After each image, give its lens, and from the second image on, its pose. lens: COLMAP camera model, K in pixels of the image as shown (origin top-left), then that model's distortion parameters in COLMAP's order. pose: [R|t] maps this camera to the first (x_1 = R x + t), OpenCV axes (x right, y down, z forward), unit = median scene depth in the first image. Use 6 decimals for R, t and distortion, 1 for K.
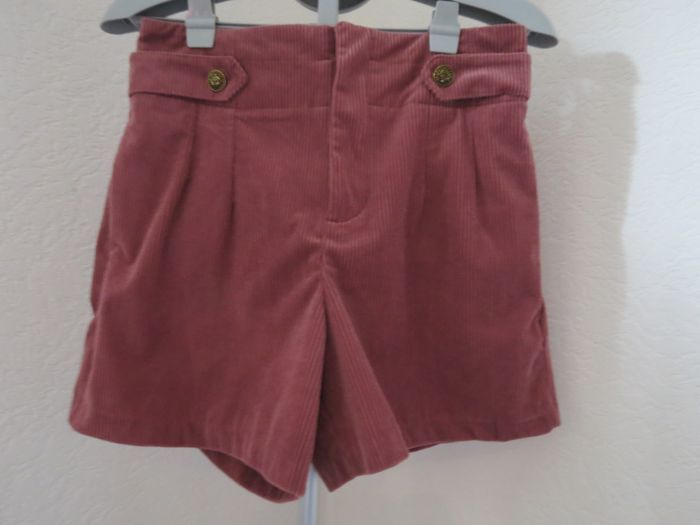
lens RADIAL K [[500.3, 0, 350.0], [0, 500.3, 262.5], [0, 0, 1]] dist [-0.032502, 0.002586]
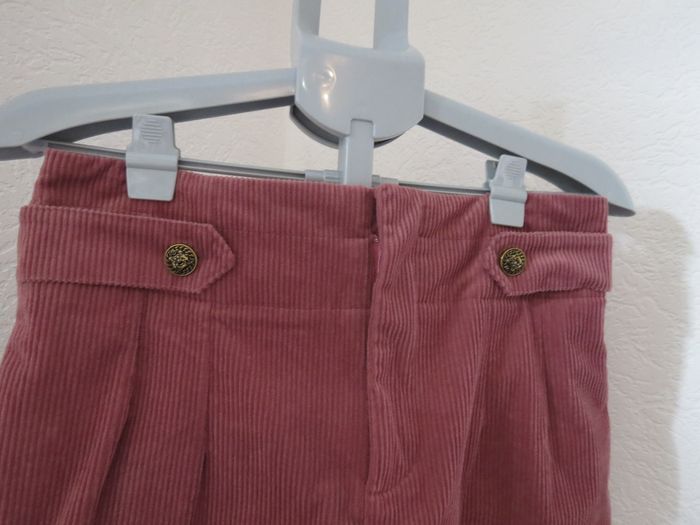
lens RADIAL K [[500.3, 0, 350.0], [0, 500.3, 262.5], [0, 0, 1]] dist [-0.032502, 0.002586]
pose [[0.964897, 0.010480, 0.262418, -0.228703], [-0.005181, 0.999769, -0.020875, -0.350914], [-0.262577, 0.018783, 0.964728, 0.352408]]
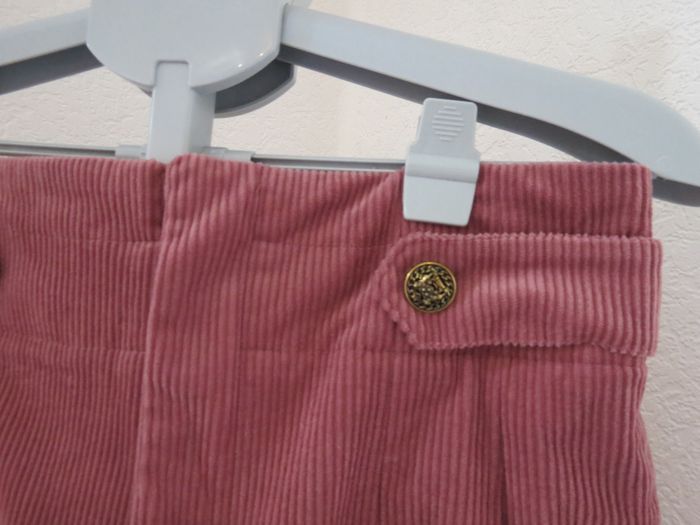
lens RADIAL K [[500.3, 0, 350.0], [0, 500.3, 262.5], [0, 0, 1]] dist [-0.032502, 0.002586]
pose [[0.993039, 0.037730, -0.111582, 0.165563], [-0.042908, 0.998093, -0.044368, -0.367728], [0.109695, 0.048846, 0.992764, 0.582942]]
